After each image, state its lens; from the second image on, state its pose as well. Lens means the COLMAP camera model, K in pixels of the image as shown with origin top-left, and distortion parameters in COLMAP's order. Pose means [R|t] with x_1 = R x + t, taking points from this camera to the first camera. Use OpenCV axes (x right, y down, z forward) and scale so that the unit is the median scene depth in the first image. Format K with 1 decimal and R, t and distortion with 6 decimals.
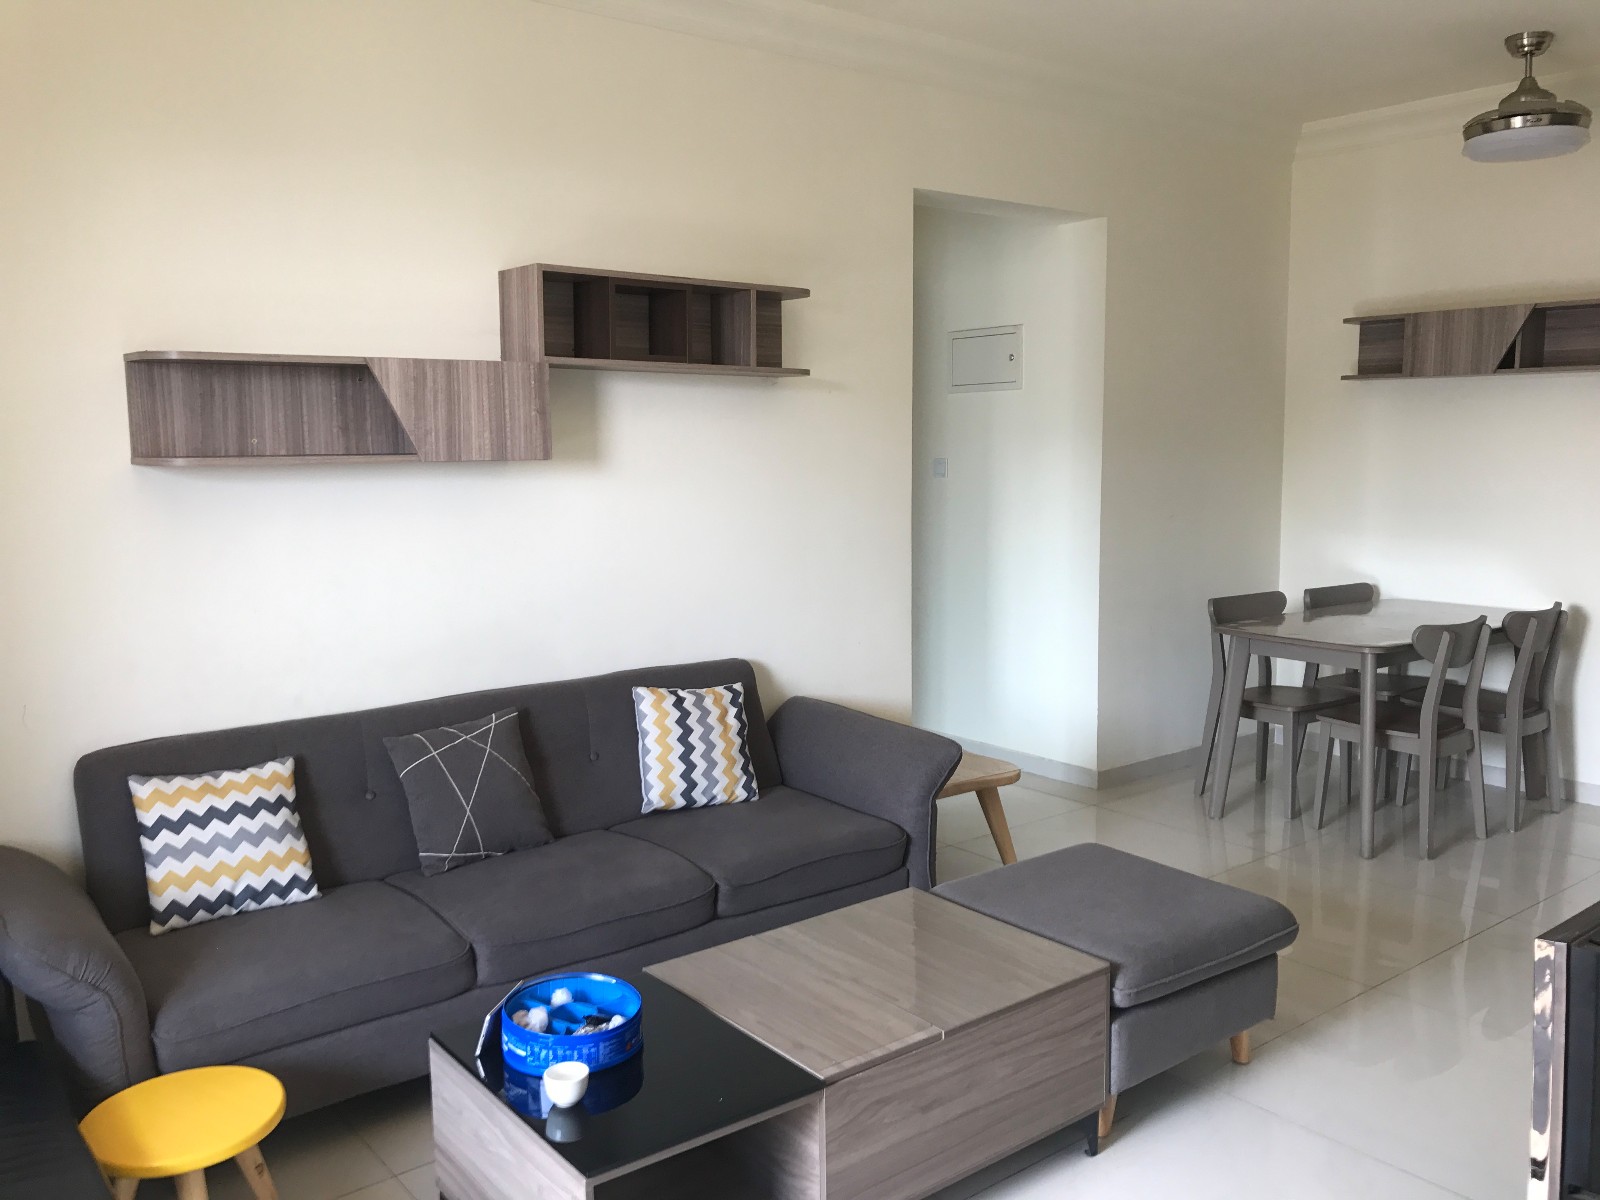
lens RADIAL K [[1308.8, 0, 800.0], [0, 1308.8, 600.0], [0, 0, 1]] dist [0.121939, -0.199344]
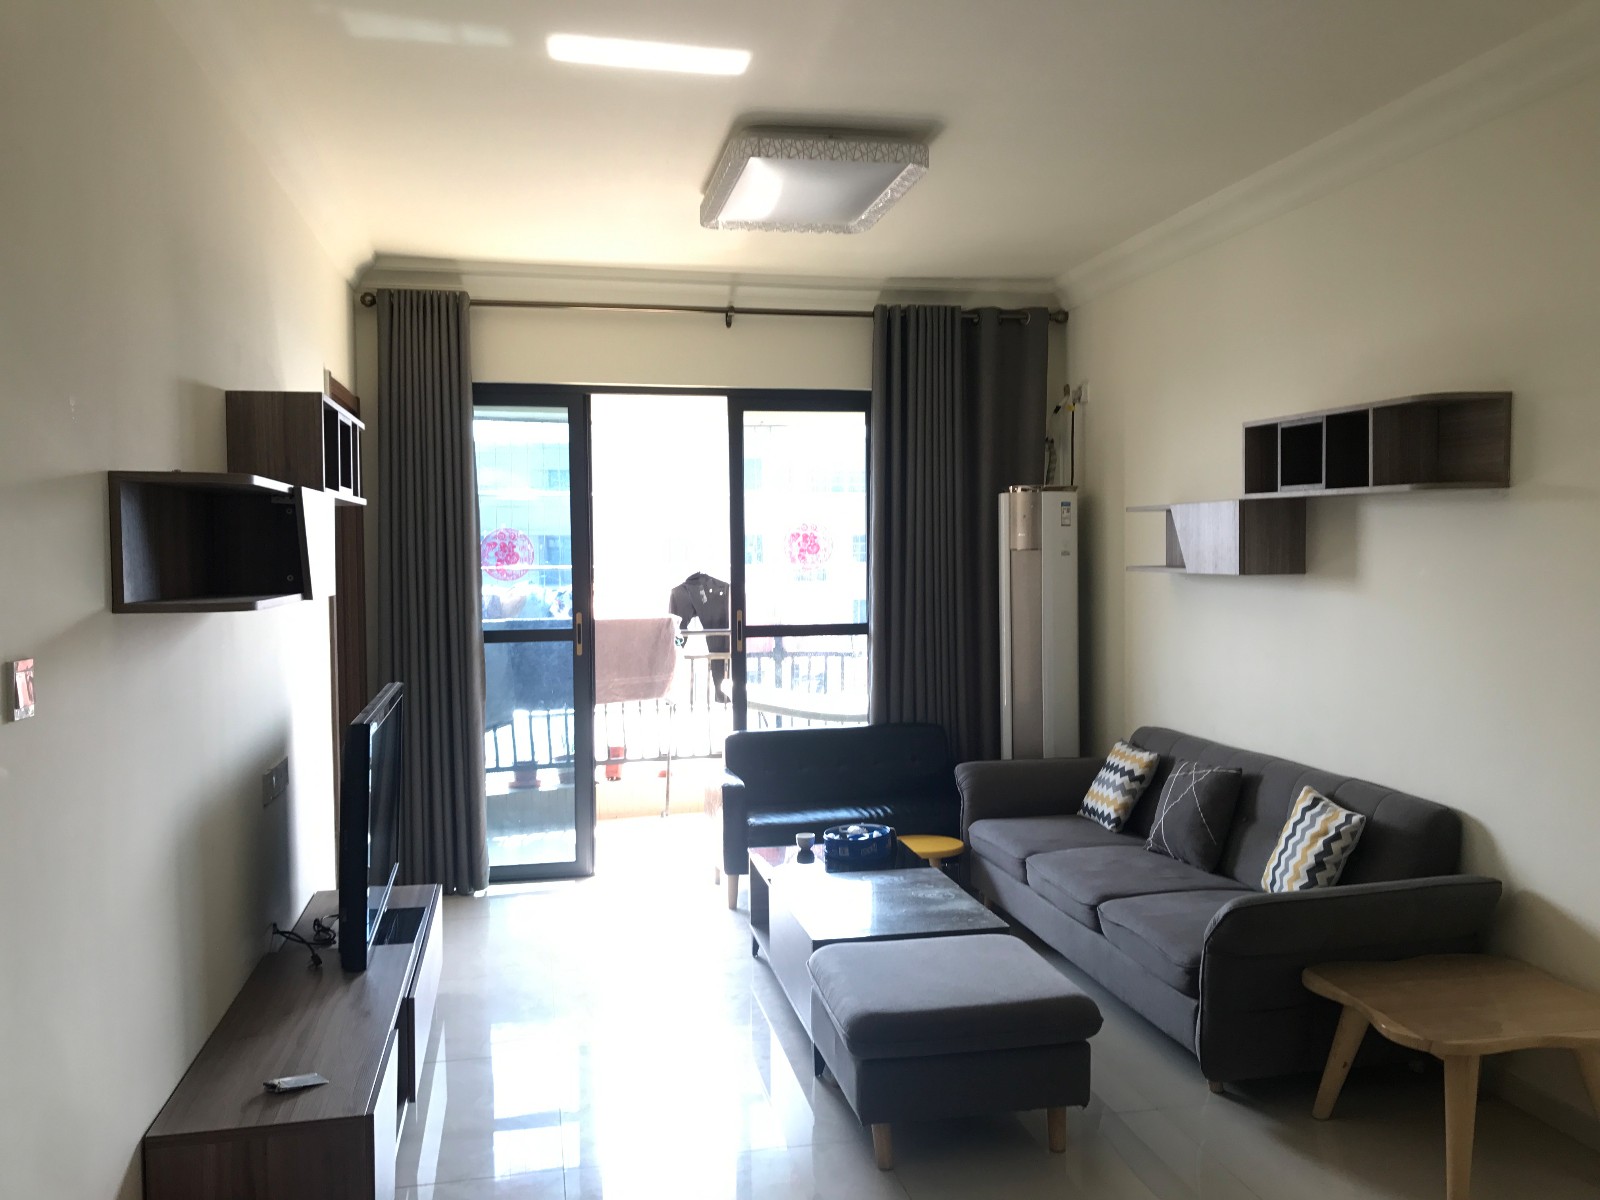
lens RADIAL K [[1340.2, 0, 800.0], [0, 1340.2, 600.0], [0, 0, 1]] dist [0.031955, -0.002801]
pose [[-0.452957, 0.048774, -0.890197, 0.957770], [-0.091833, 0.990639, 0.101005, -0.146846], [0.886790, 0.127500, -0.444237, 0.995354]]
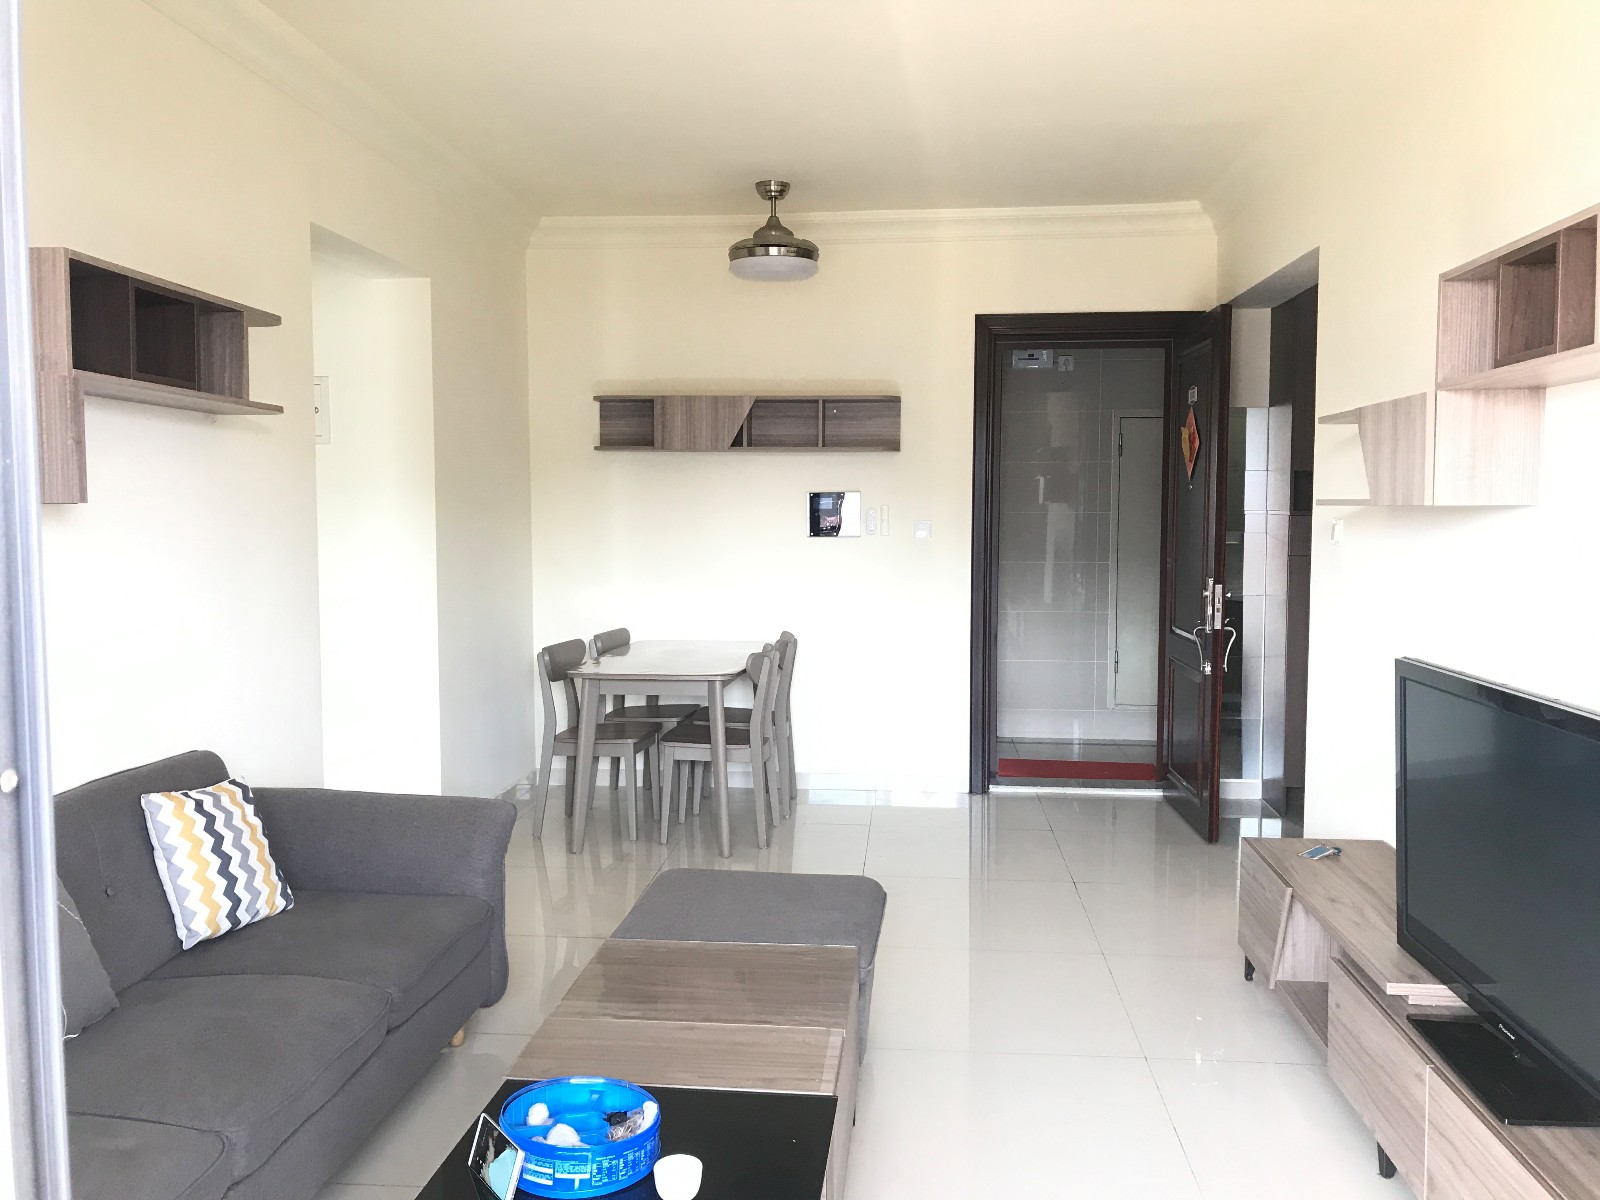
lens RADIAL K [[1340.2, 0, 800.0], [0, 1340.2, 600.0], [0, 0, 1]] dist [0.031955, -0.002801]
pose [[0.686810, -0.038811, 0.725800, -0.395647], [0.079397, 0.996604, -0.021840, -0.000613], [-0.722487, 0.072626, 0.687559, 0.137523]]
